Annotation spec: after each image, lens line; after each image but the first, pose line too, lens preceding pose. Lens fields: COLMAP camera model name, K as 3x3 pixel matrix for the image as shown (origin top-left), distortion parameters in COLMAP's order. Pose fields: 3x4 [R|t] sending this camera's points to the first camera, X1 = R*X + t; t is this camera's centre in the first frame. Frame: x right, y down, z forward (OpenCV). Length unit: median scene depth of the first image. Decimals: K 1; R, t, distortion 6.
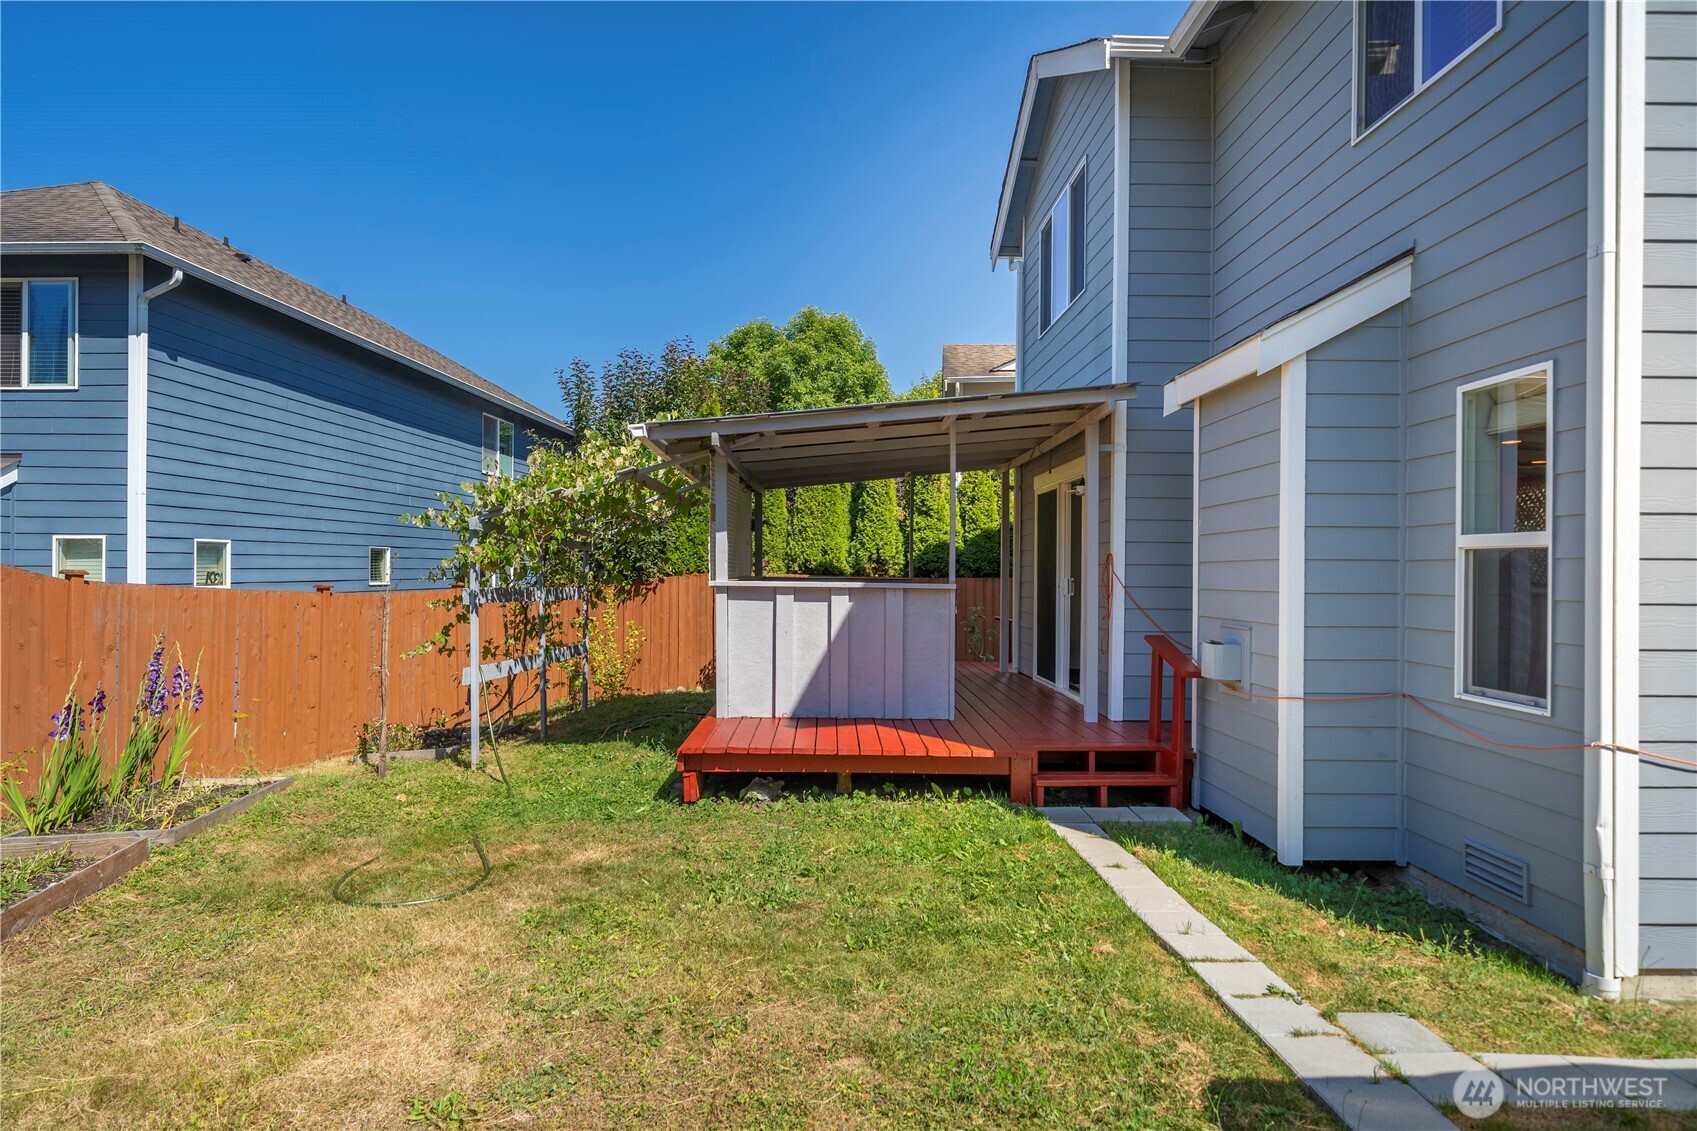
lens RADIAL K [[982.3, 0, 856.6], [0, 982.3, 566.1], [0, 0, 1]] dist [-0.001075, 0.002881]
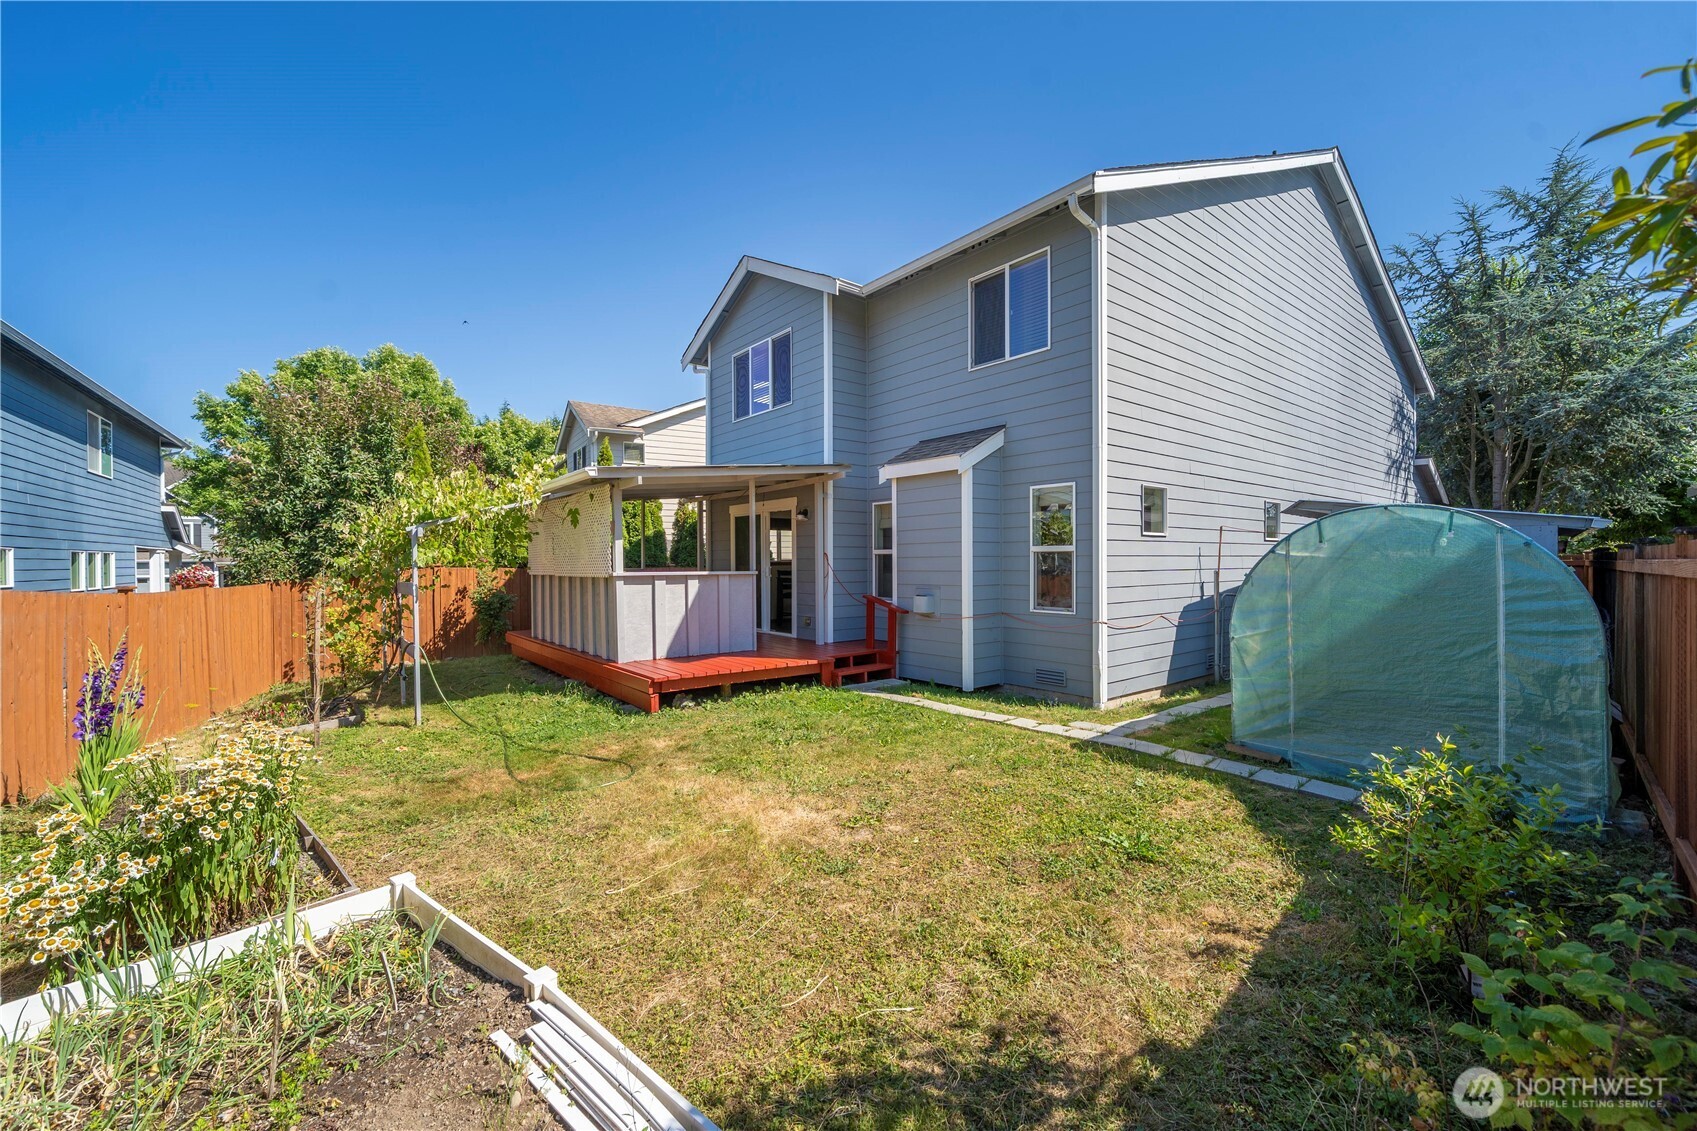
lens RADIAL K [[698.5, 0, 853.9], [0, 698.5, 569.1], [0, 0, 1]] dist [-0.001204, -0.000407]
pose [[0.780623, -0.020169, 0.624677, -0.687296], [0.009396, 0.999745, 0.020537, -0.011490], [-0.624932, -0.010162, 0.780613, -0.082935]]
